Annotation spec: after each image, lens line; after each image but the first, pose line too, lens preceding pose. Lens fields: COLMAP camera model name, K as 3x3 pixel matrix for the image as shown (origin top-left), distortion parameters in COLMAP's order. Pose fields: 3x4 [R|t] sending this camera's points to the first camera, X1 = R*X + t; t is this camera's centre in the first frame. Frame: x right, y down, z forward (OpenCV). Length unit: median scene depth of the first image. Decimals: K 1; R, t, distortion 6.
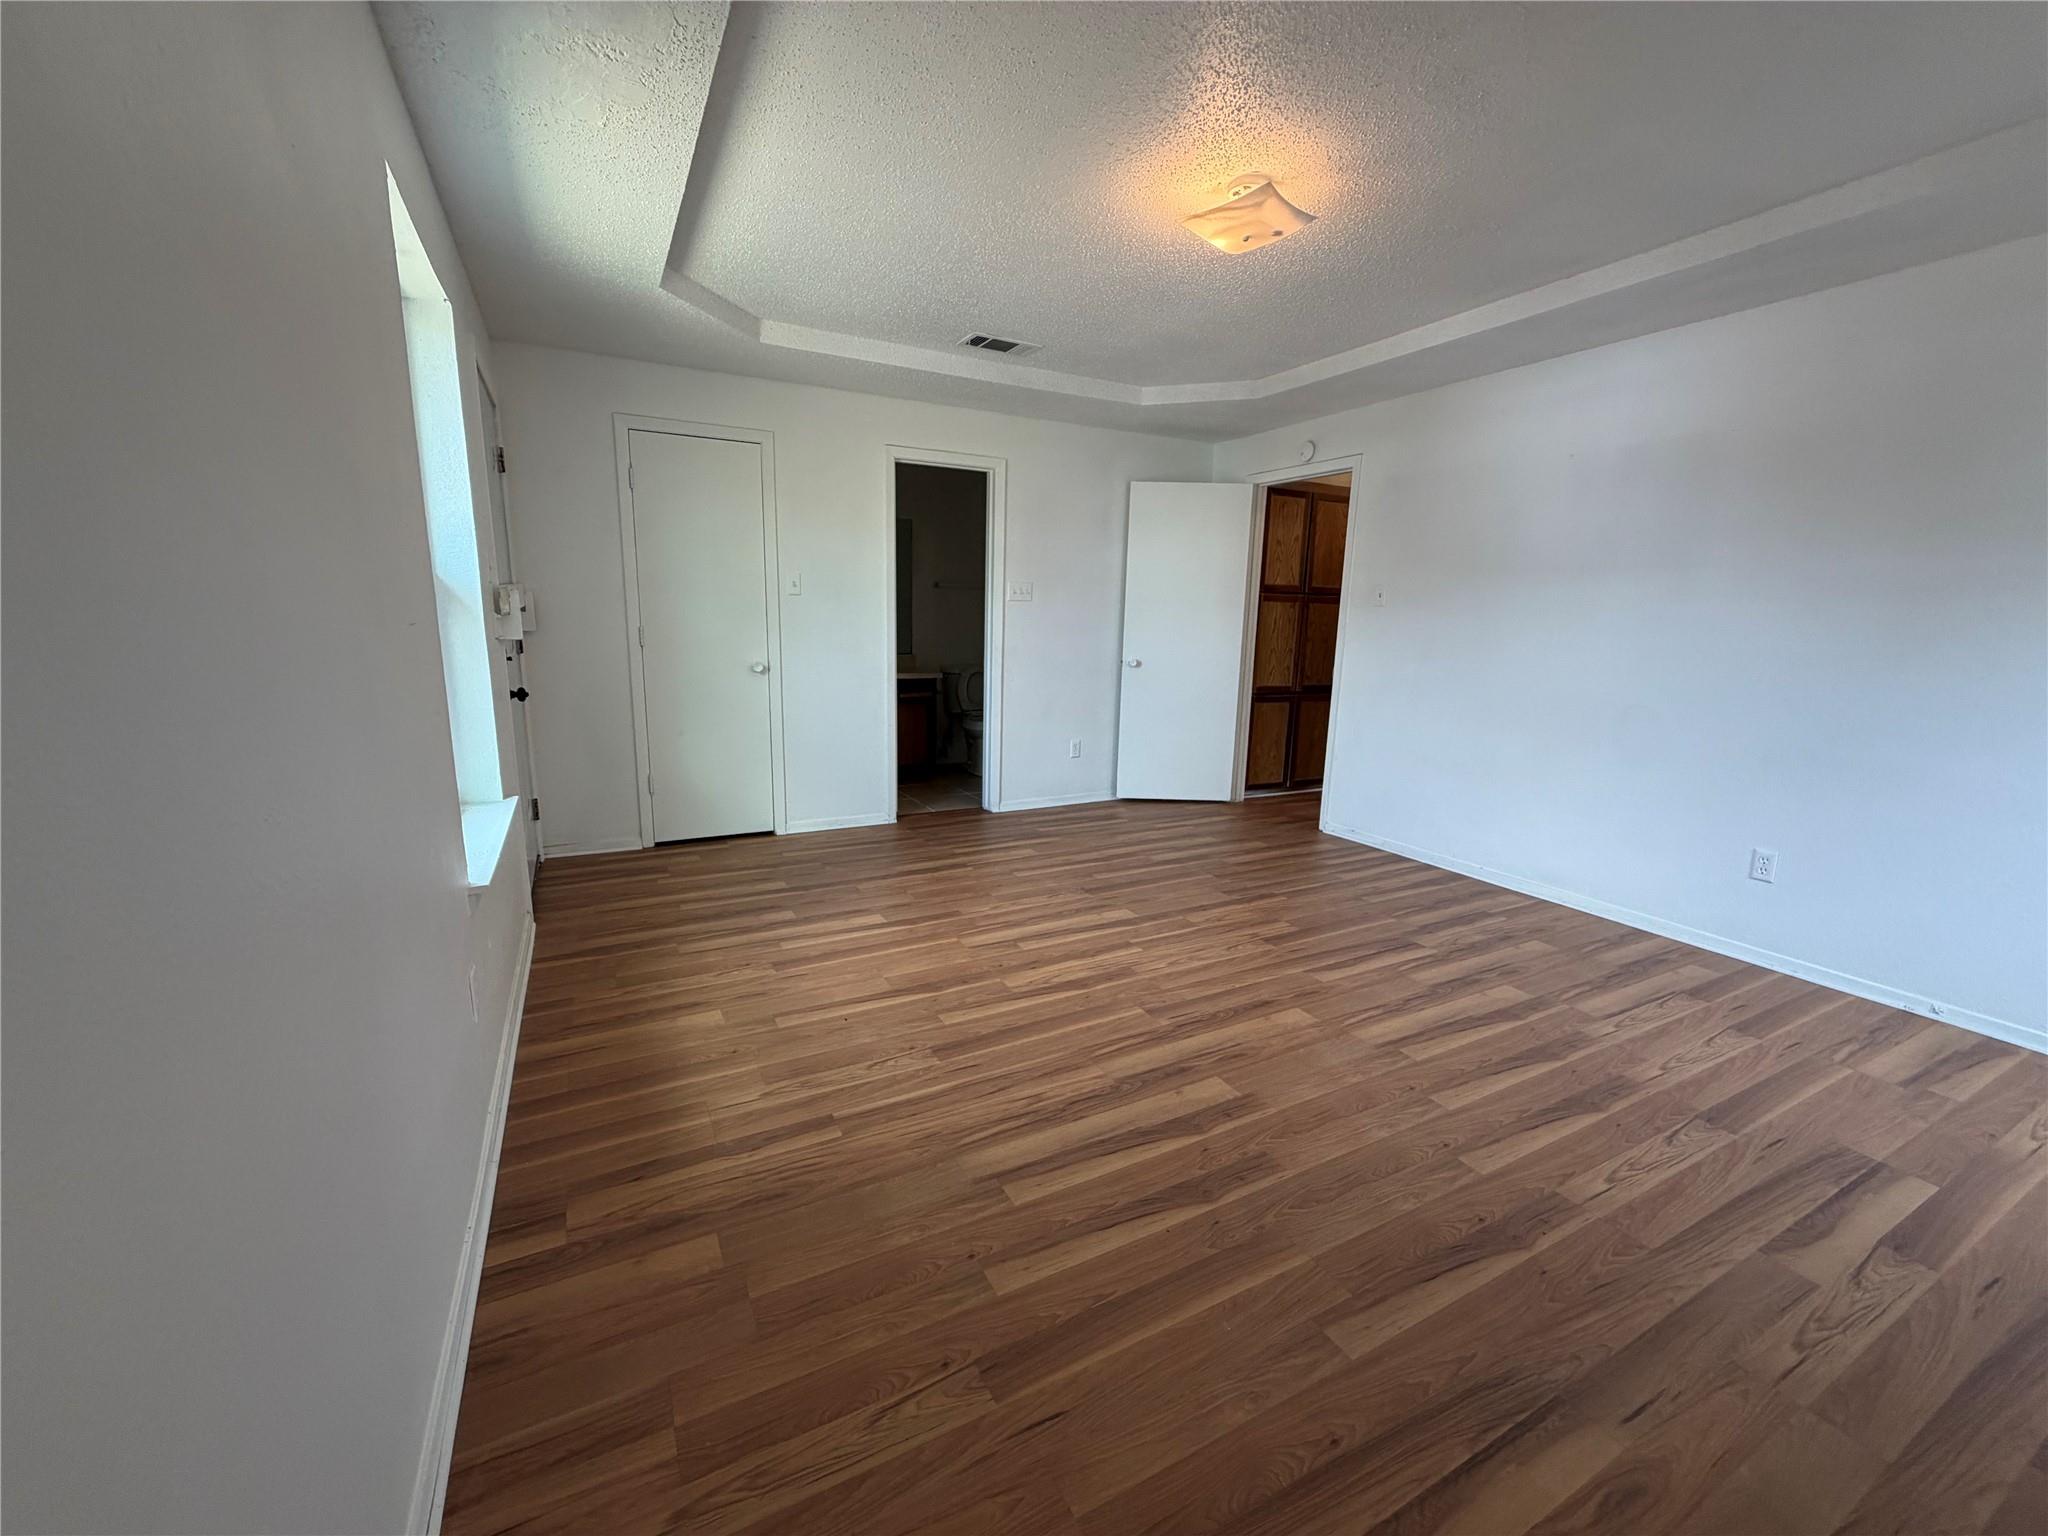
lens RADIAL K [[816.3, 0, 1021.3], [0, 816.3, 769.2], [0, 0, 1]] dist [0.002024, -0.000460]
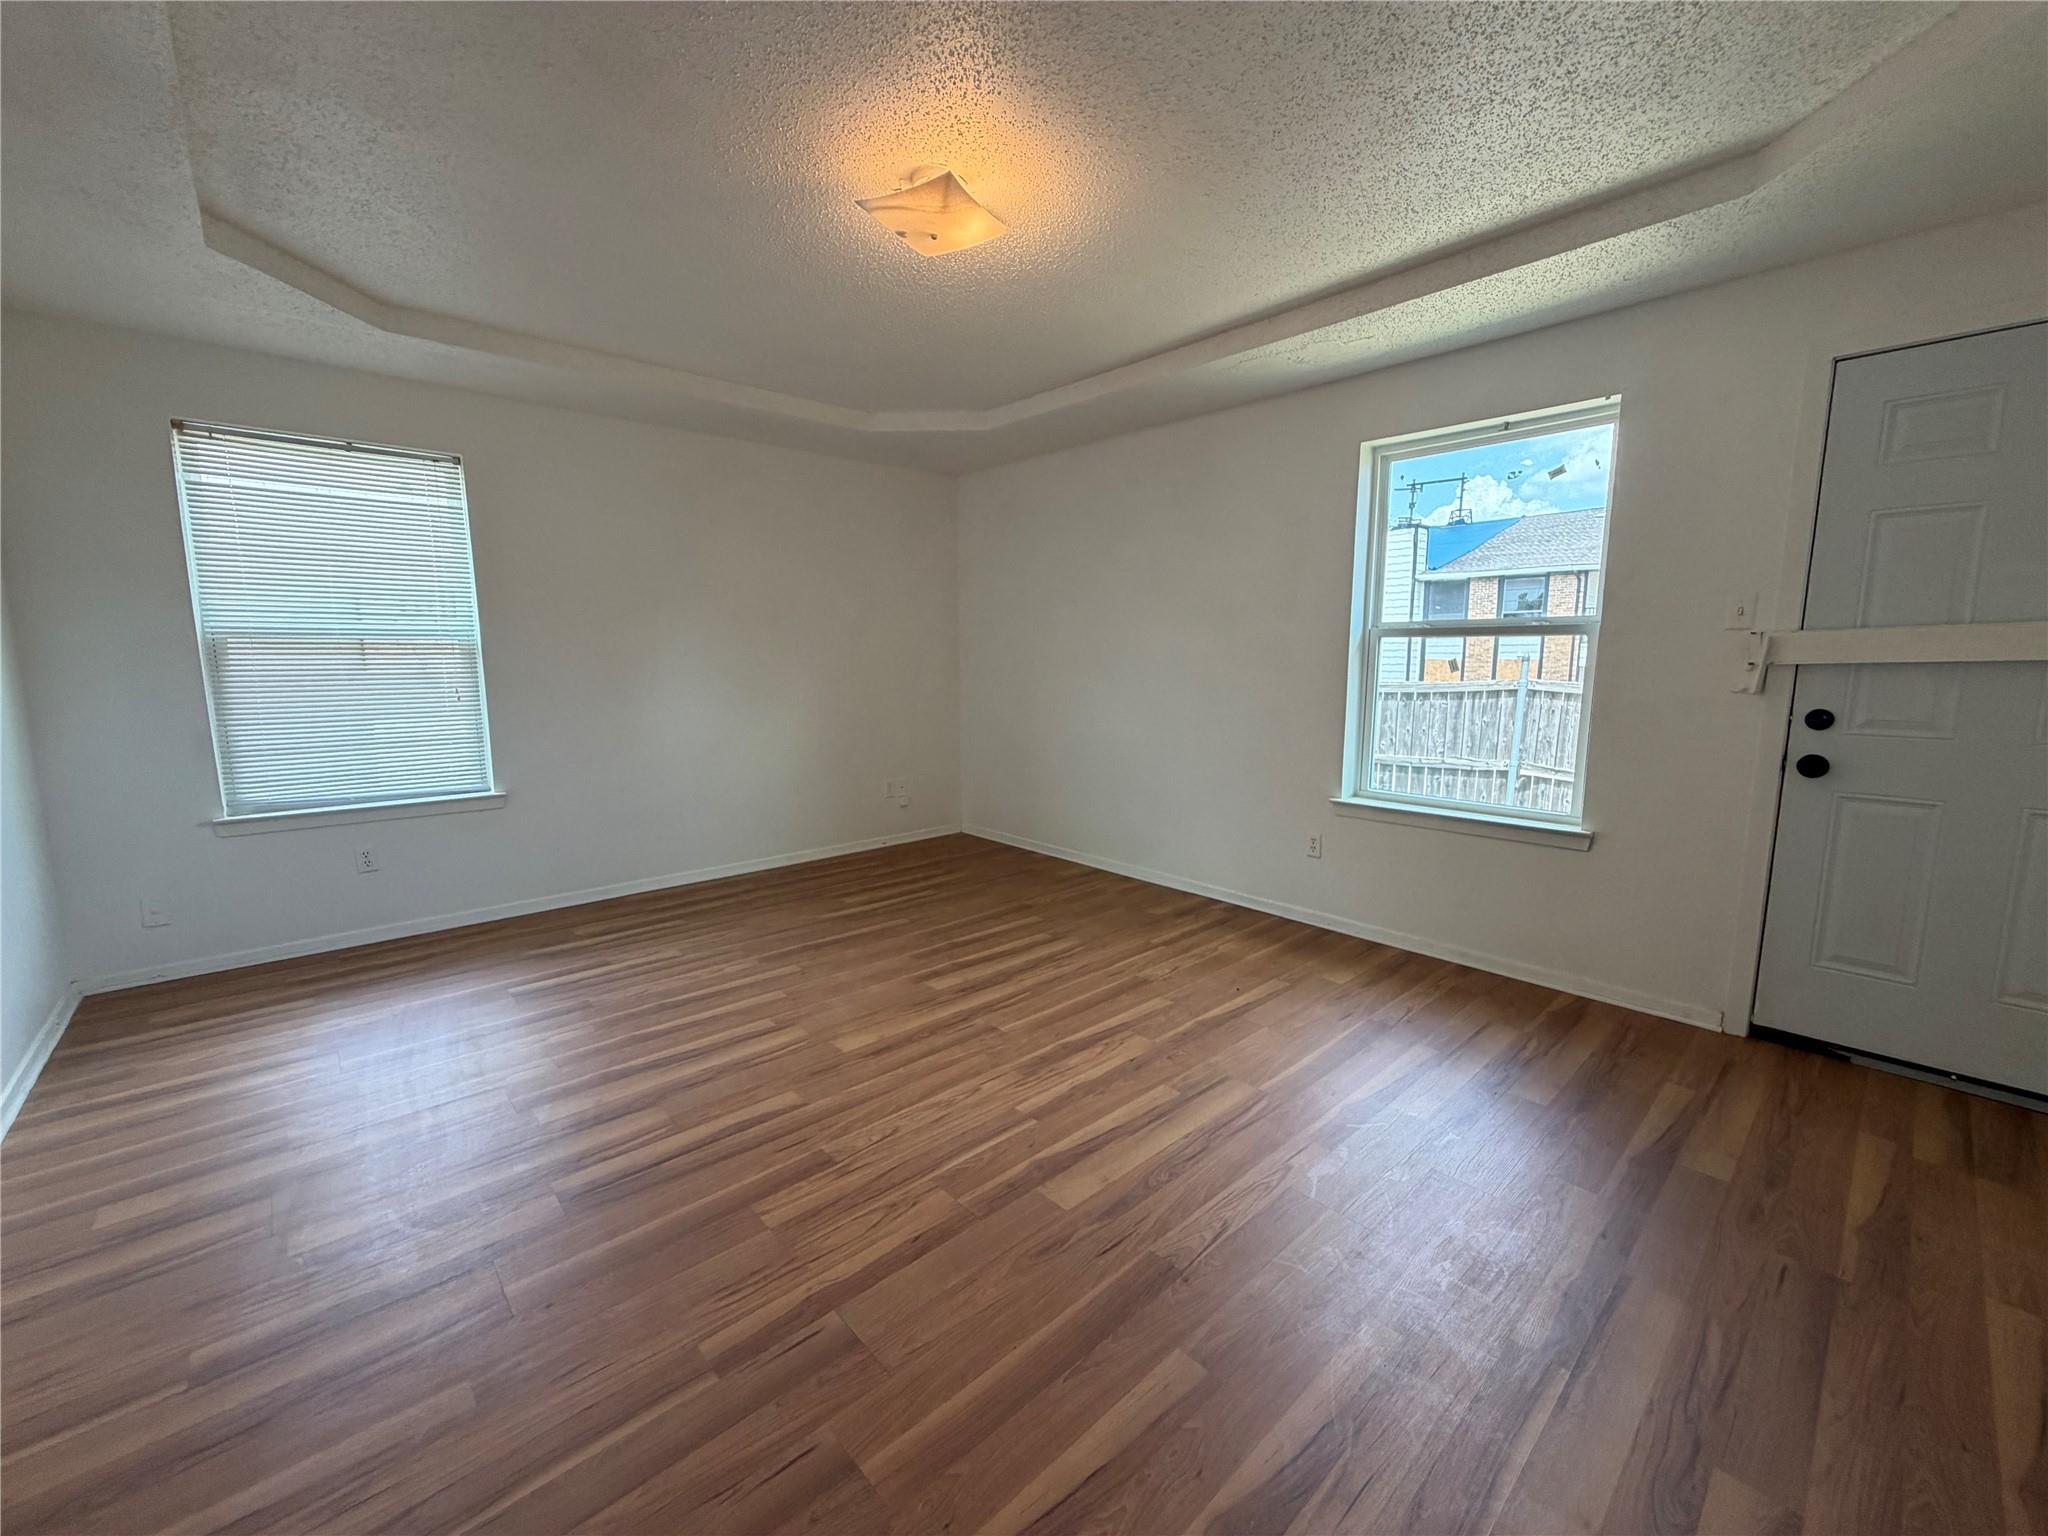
lens RADIAL K [[816.3, 0, 1022.7], [0, 816.3, 768.7], [0, 0, 1]] dist [0.002024, -0.000460]
pose [[-0.967229, 0.017657, -0.253290, 0.382653], [-0.064467, 0.947810, 0.312249, -0.349173], [0.245584, 0.318345, -0.915612, 1.873820]]
